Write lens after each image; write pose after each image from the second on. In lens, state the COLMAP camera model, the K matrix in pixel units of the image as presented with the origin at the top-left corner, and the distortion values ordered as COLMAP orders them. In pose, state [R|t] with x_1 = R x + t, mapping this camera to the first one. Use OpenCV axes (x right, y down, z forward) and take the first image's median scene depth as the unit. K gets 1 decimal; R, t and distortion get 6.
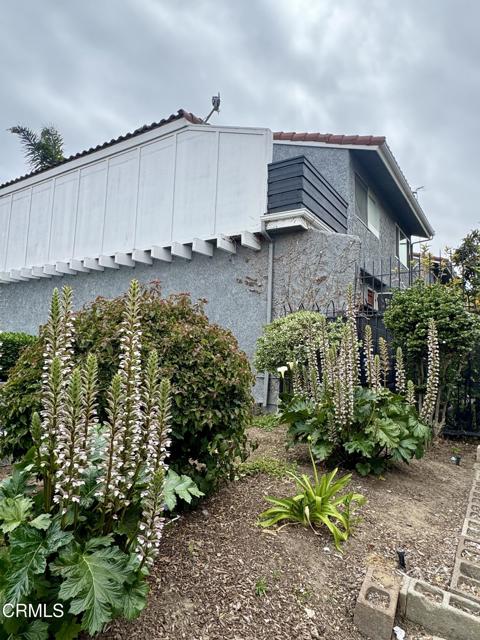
lens RADIAL K [[402.6, 0, 240.0], [0, 402.6, 320.0], [0, 0, 1]] dist [0.001525, 0.000062]
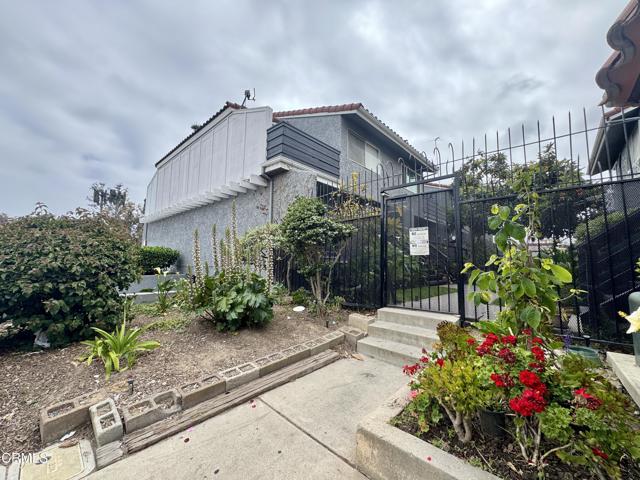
lens RADIAL K [[254.2, 0, 320.0], [0, 254.2, 240.0], [0, 0, 1]] dist [-0.002690, -0.000074]
pose [[0.984628, -0.031554, -0.171791, 0.397364], [0.032846, 0.999449, 0.004680, 0.031840], [0.171549, -0.010251, 0.985122, 0.078204]]
